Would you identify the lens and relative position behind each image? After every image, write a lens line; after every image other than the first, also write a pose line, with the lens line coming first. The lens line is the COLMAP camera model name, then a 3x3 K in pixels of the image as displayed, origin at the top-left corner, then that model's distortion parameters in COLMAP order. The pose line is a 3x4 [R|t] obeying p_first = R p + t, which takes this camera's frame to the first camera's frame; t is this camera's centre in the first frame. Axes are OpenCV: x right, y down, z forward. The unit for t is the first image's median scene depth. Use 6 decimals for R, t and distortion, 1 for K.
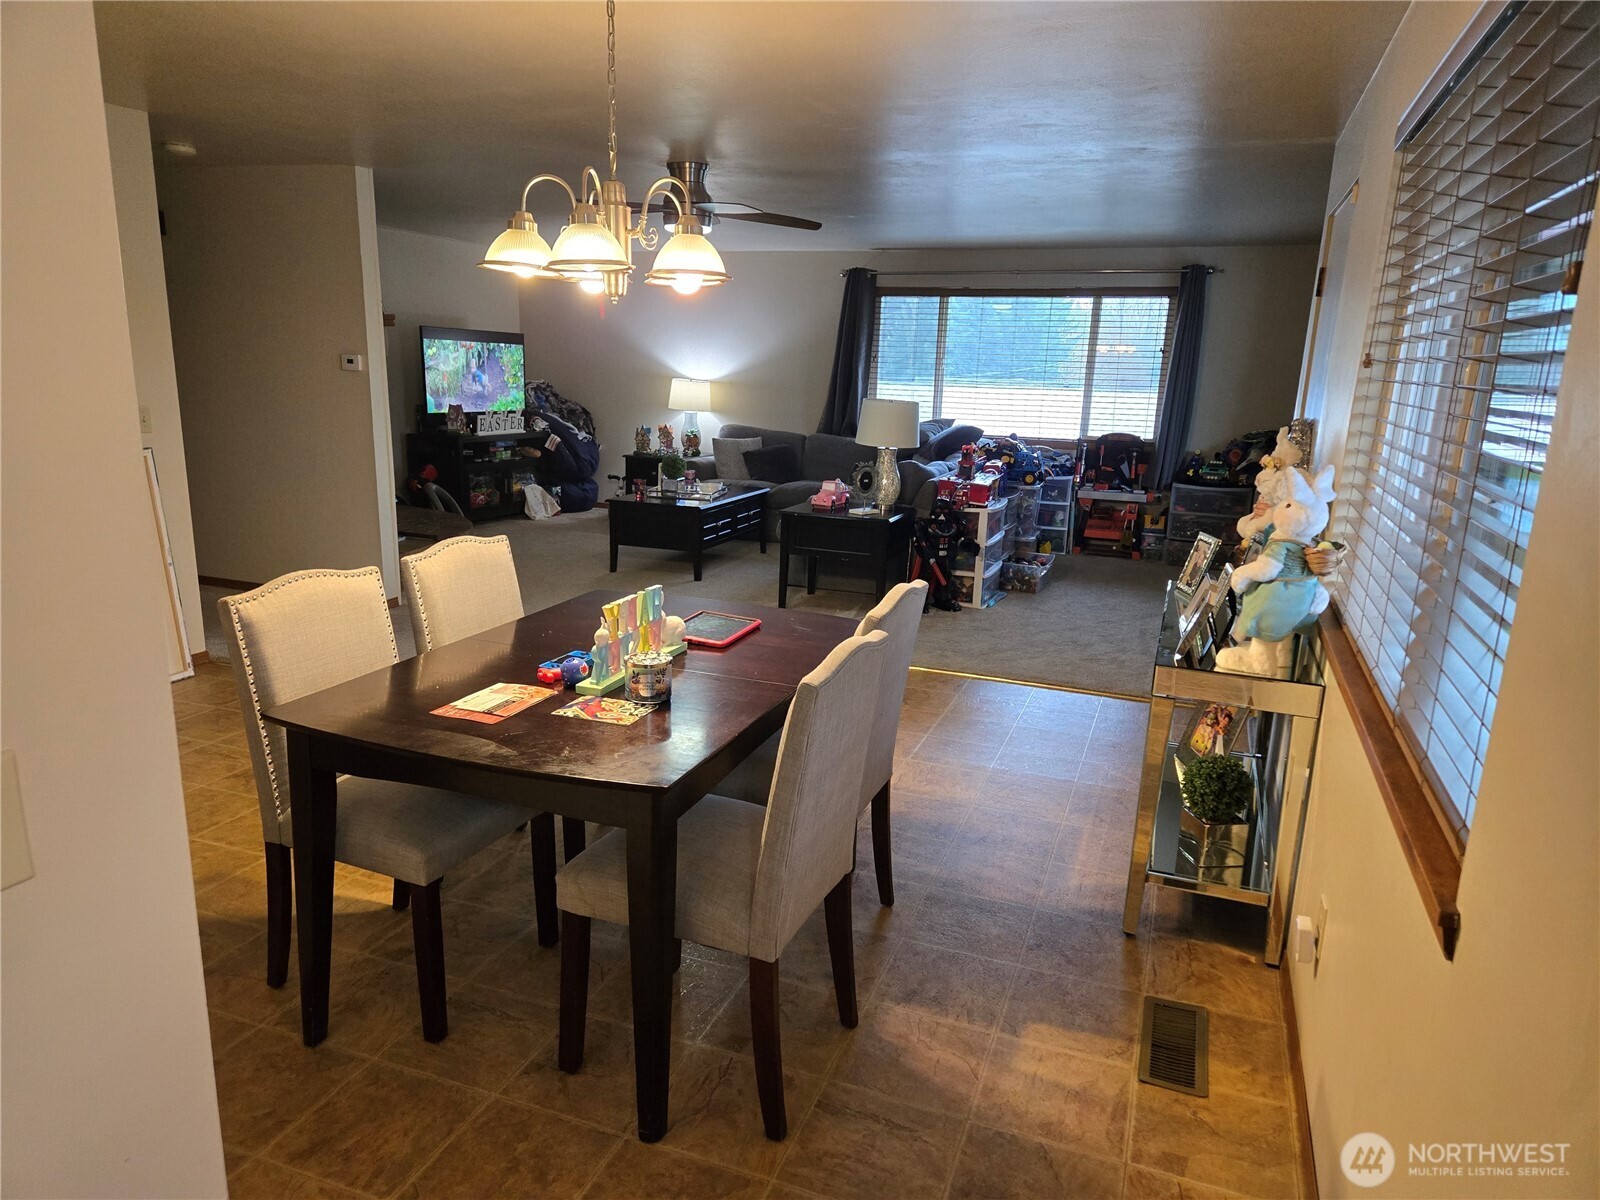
lens RADIAL K [[1064.2, 0, 797.4], [0, 1064.2, 611.1], [0, 0, 1]] dist [0.071061, -0.040866]
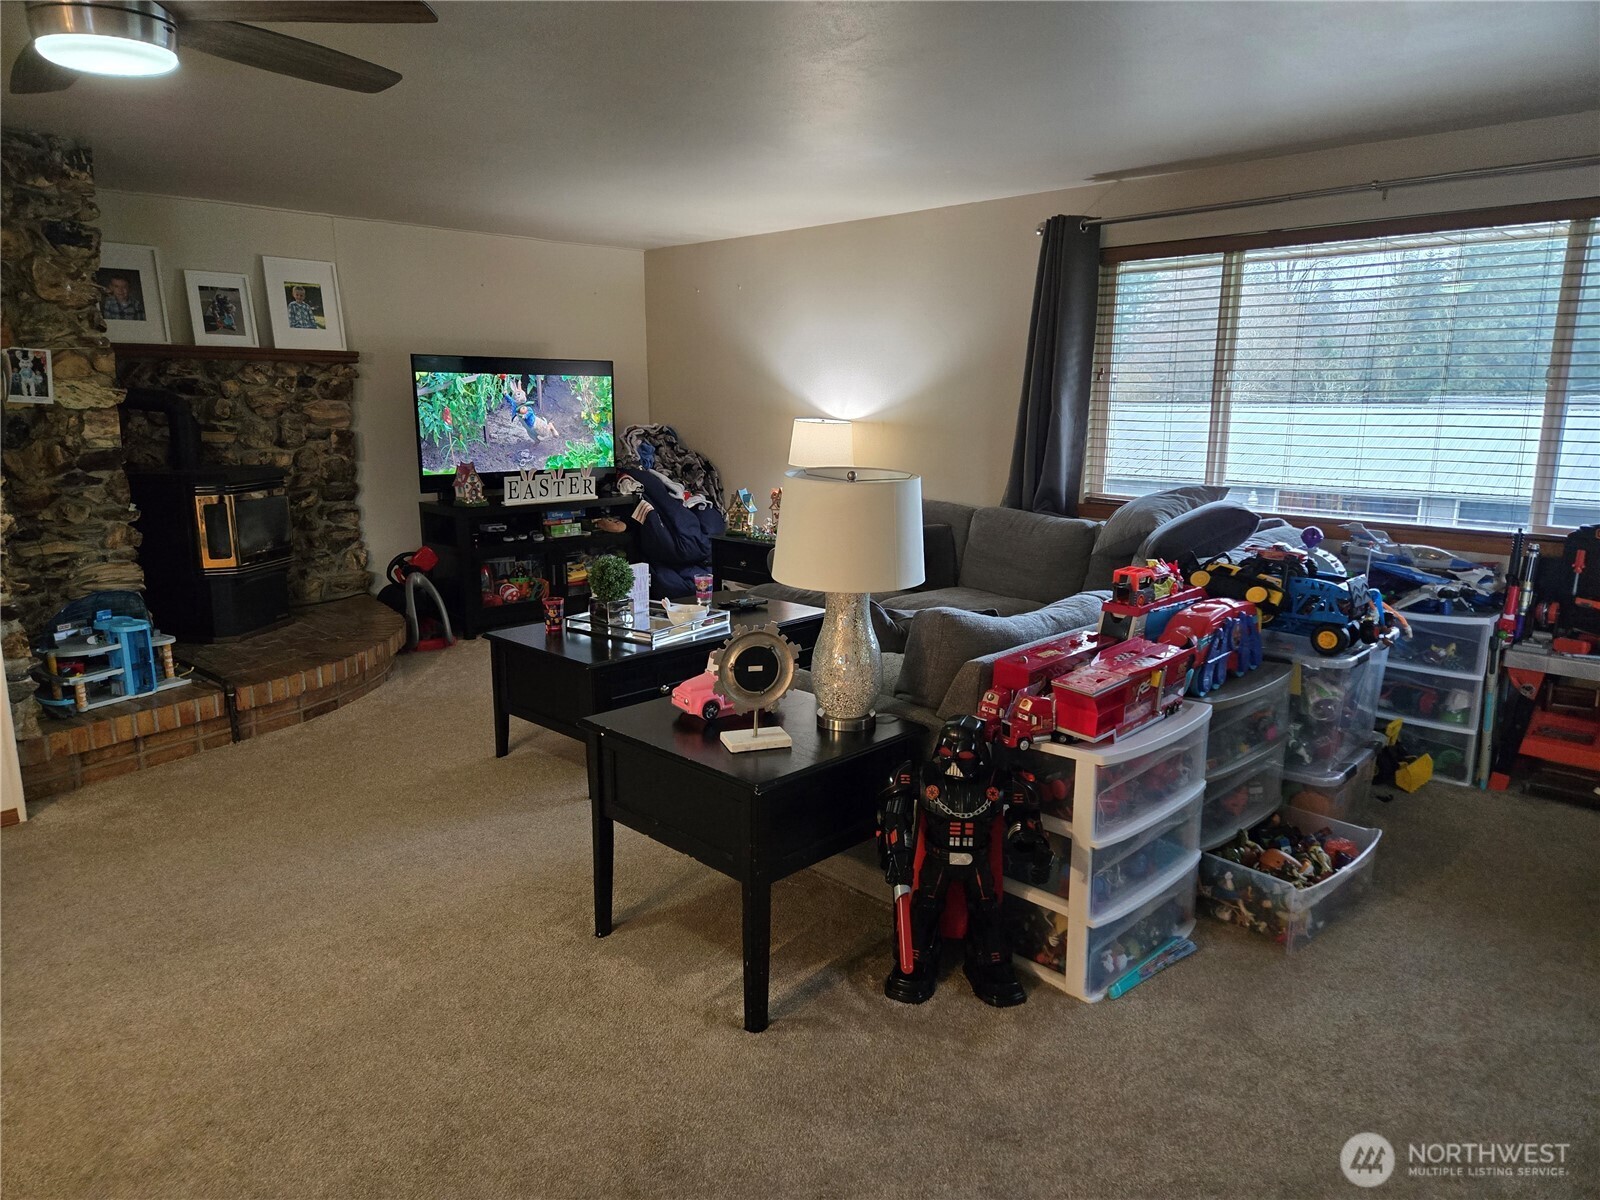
lens RADIAL K [[1064.2, 0, 800.1], [0, 1064.2, 596.2], [0, 0, 1]] dist [0.071061, -0.040866]
pose [[0.907399, 0.050819, -0.417187, 0.176516], [-0.068108, 0.997322, -0.026651, -0.099313], [0.414715, 0.052597, 0.908430, 0.448309]]
